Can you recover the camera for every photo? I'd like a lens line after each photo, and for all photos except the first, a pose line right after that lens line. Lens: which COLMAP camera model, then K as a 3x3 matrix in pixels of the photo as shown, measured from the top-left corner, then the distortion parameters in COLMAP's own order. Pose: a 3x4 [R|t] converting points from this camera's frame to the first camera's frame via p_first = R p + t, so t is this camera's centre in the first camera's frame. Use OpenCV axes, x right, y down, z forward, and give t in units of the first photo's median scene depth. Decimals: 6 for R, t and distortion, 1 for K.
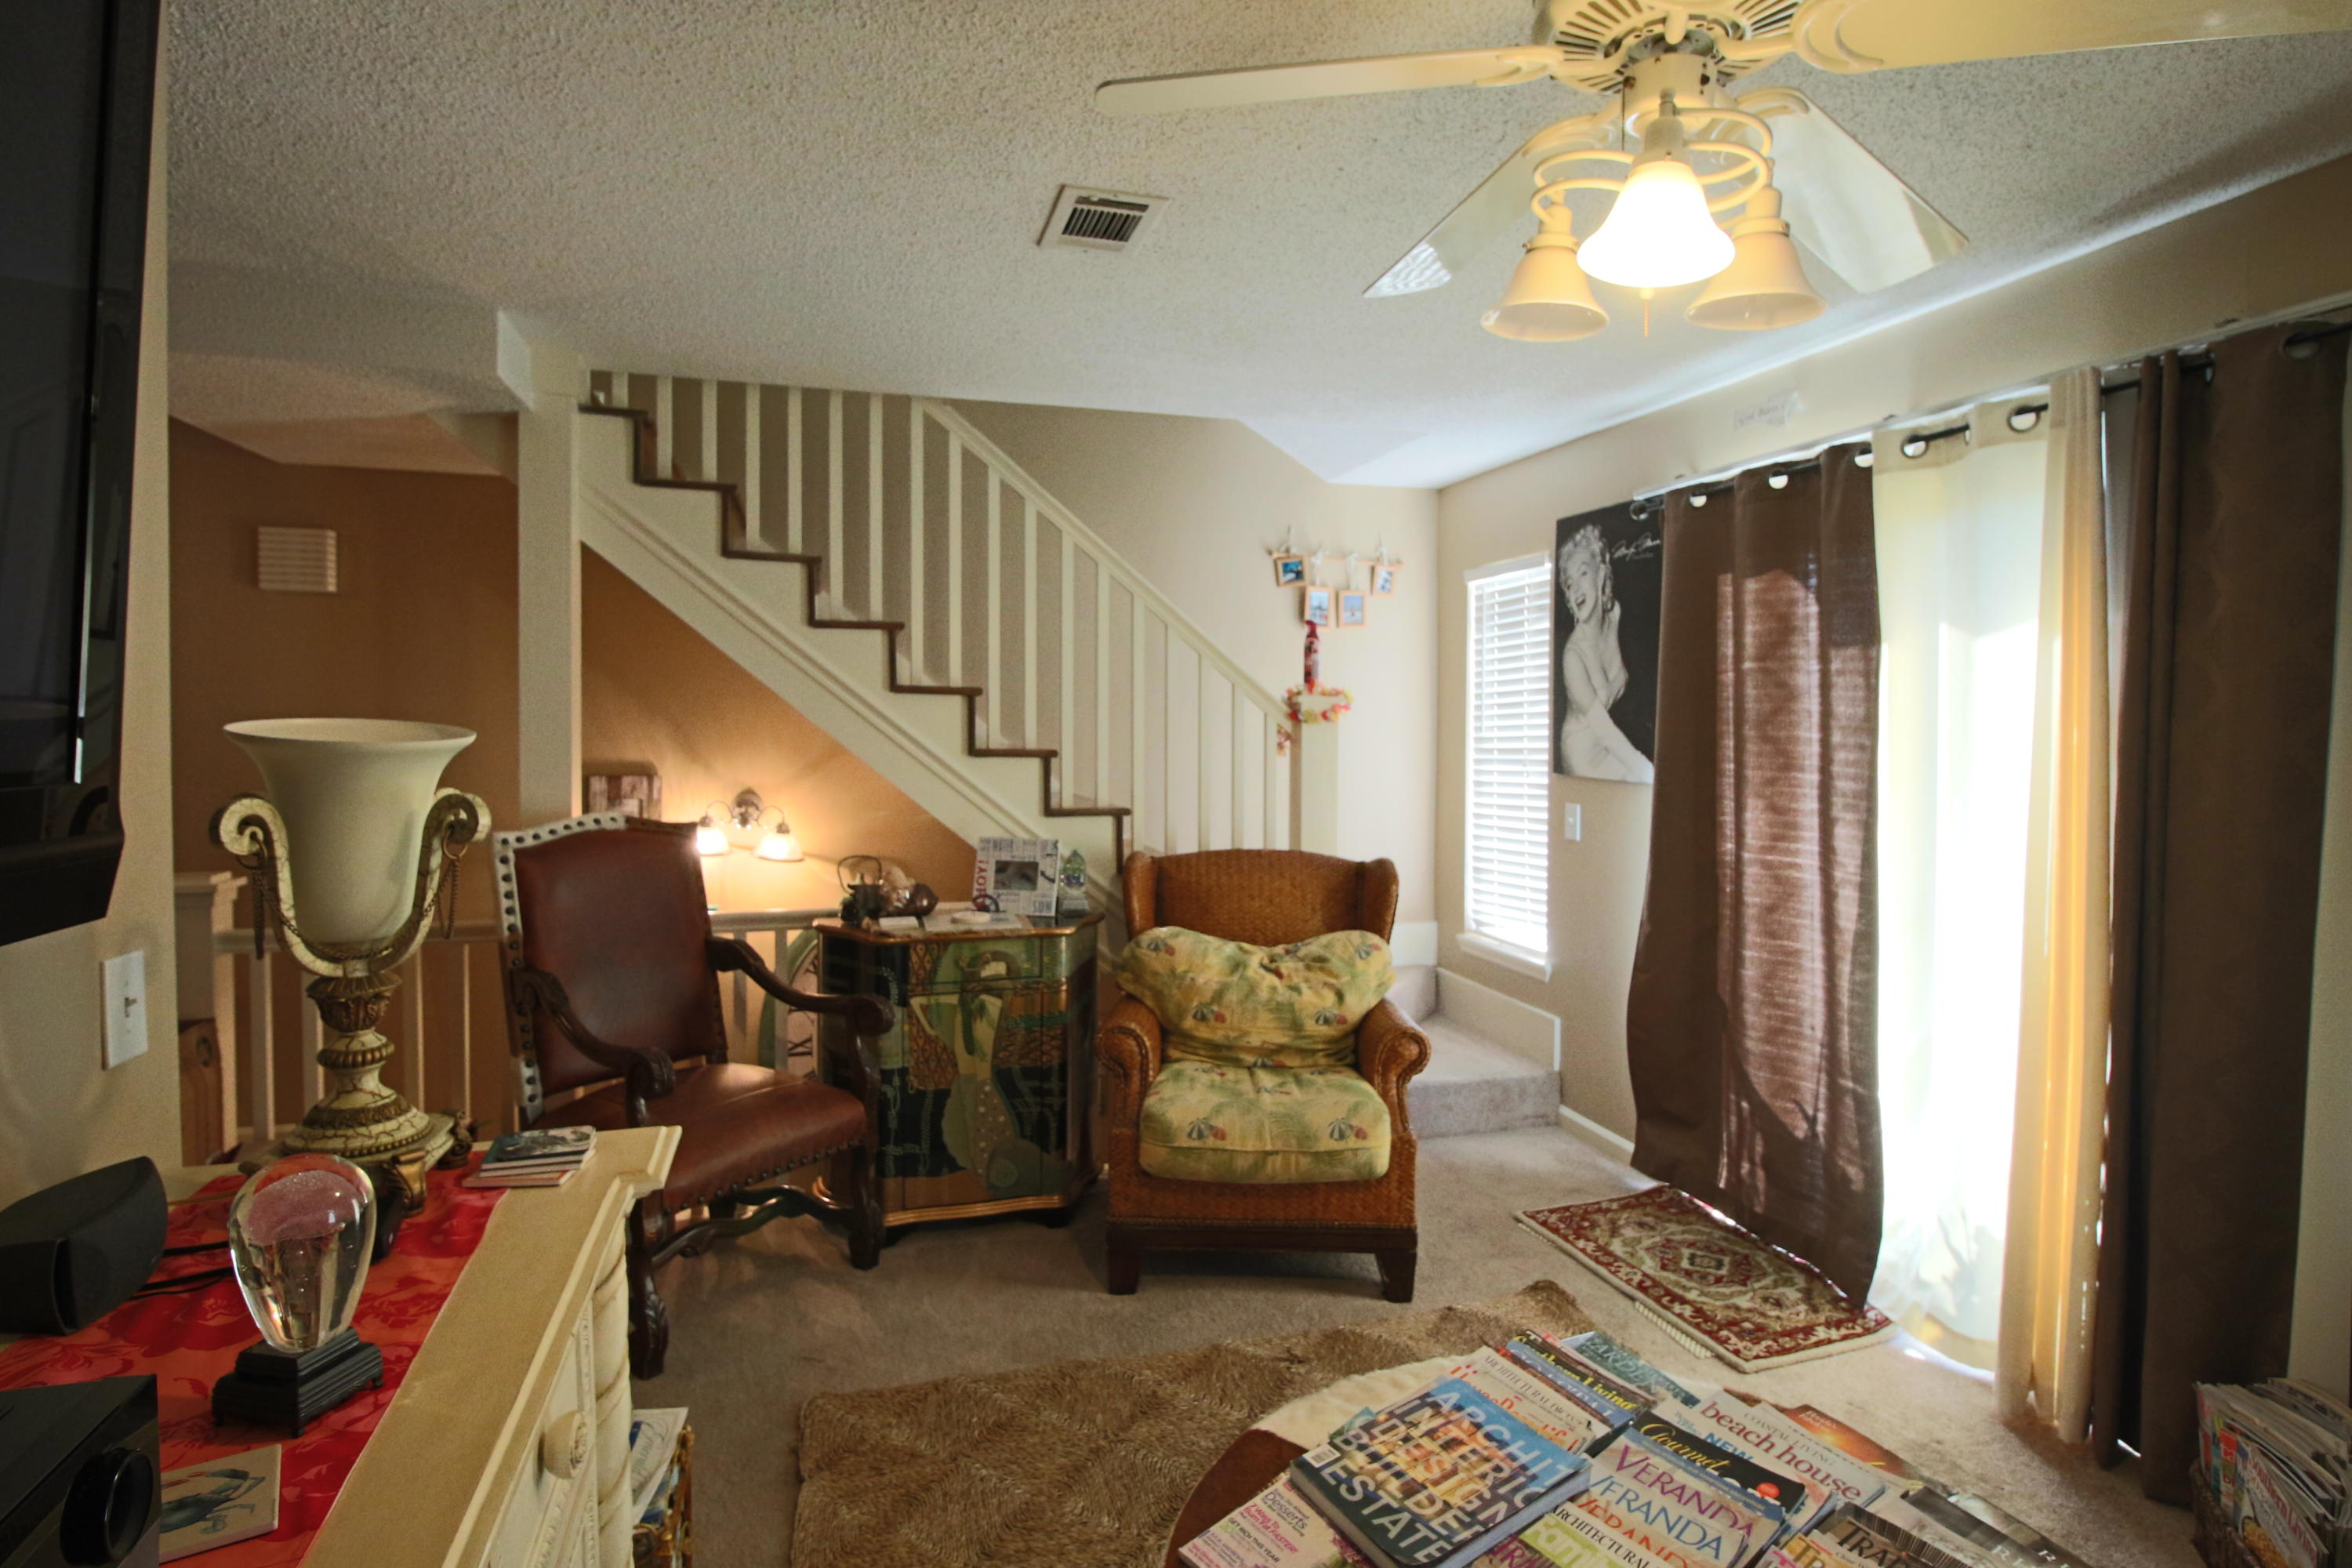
lens RADIAL K [[1229.8, 0, 1190.0], [0, 1229.8, 776.9], [0, 0, 1]] dist [-0.014131, 0.000642]
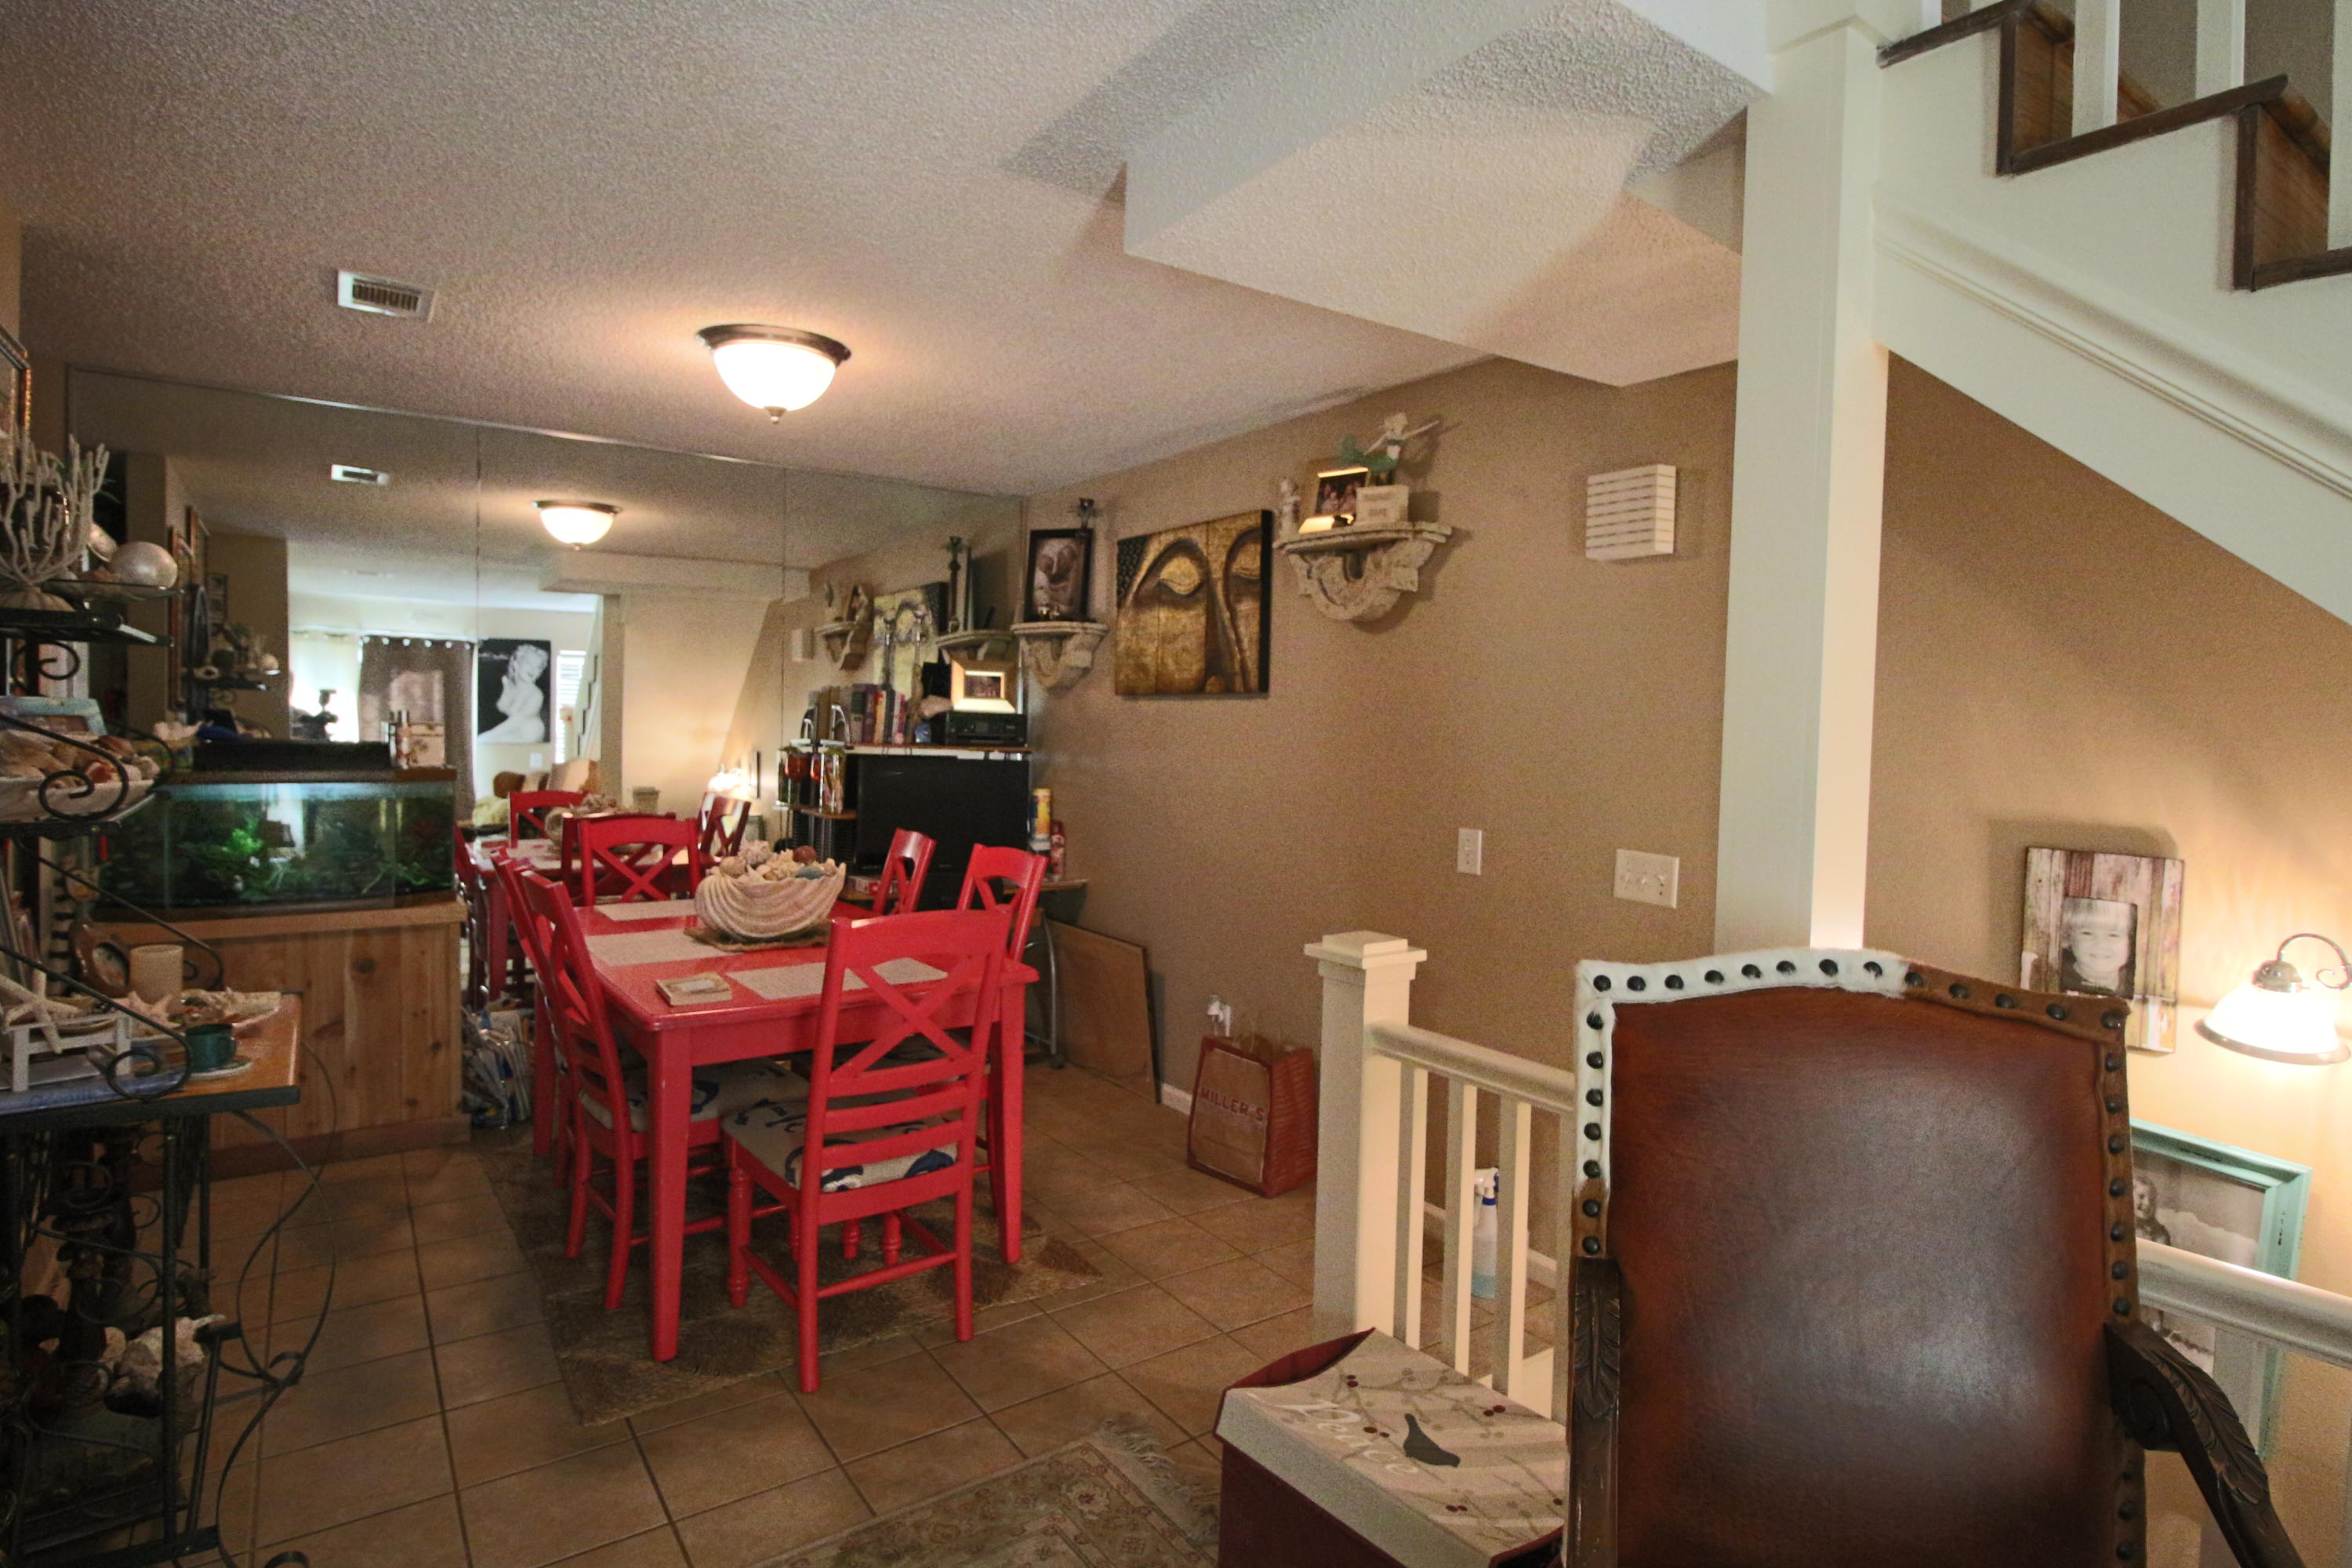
lens RADIAL K [[1229.8, 0, 1176.2], [0, 1229.8, 763.4], [0, 0, 1]] dist [-0.014131, 0.000642]
pose [[0.316165, 0.030912, -0.948200, -0.110970], [-0.059349, 0.998156, 0.012751, -0.021107], [0.946846, 0.052243, 0.317417, 0.483067]]
